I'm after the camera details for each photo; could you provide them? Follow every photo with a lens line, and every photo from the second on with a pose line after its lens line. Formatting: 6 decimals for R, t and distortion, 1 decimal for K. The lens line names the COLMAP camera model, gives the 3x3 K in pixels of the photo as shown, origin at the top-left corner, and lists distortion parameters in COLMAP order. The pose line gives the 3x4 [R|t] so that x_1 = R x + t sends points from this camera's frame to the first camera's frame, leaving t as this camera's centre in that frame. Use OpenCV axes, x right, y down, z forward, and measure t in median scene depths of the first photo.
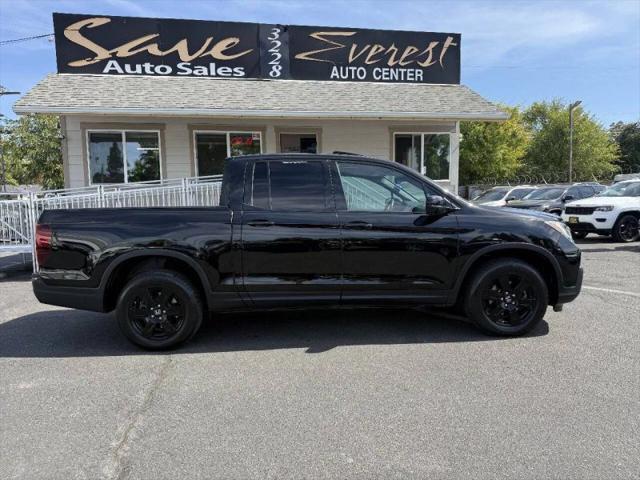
lens RADIAL K [[459.9, 0, 320.1], [0, 459.9, 239.6], [0, 0, 1]] dist [0.013266, -0.015028]
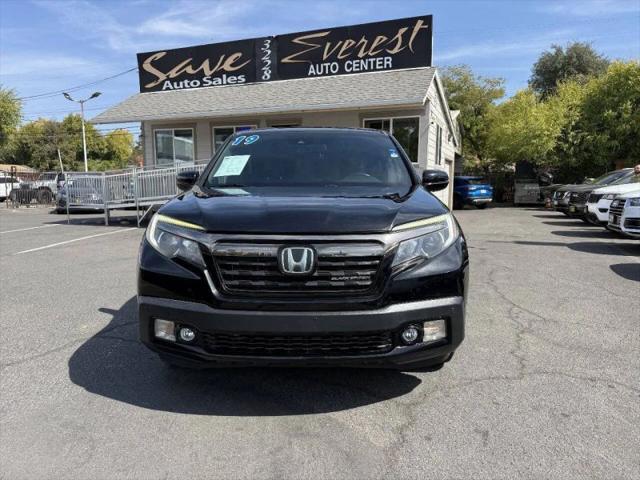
lens RADIAL K [[459.9, 0, 321.6], [0, 459.9, 240.5], [0, 0, 1]] dist [0.013266, -0.015028]
pose [[0.840482, 0.086664, -0.534863, 0.724296], [-0.066223, 0.996156, 0.057345, -0.002596], [0.537777, -0.012777, 0.842990, 0.028379]]
